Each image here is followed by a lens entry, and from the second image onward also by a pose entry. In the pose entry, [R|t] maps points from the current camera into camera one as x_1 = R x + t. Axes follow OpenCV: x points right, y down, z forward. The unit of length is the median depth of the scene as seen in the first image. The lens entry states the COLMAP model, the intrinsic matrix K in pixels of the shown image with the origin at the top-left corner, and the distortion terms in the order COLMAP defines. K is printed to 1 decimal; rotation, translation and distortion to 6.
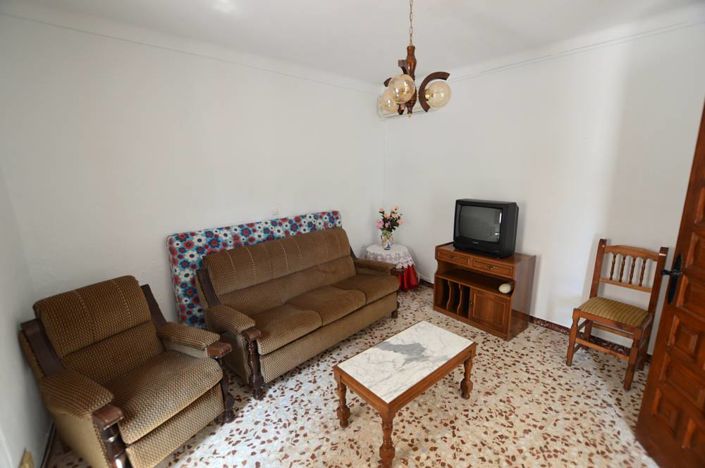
lens RADIAL K [[323.5, 0, 343.4], [0, 323.5, 237.5], [0, 0, 1]] dist [-0.029955, 0.006454]
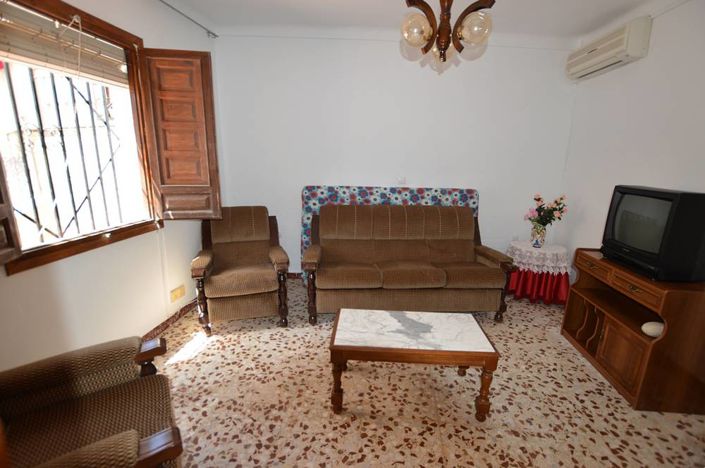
lens RADIAL K [[323.5, 0, 343.4], [0, 323.5, 237.5], [0, 0, 1]] dist [-0.029955, 0.006454]
pose [[0.719860, 0.203368, -0.663659, 0.434447], [-0.186852, 0.977598, 0.096896, 0.037081], [0.668497, 0.054255, 0.741733, 0.125329]]
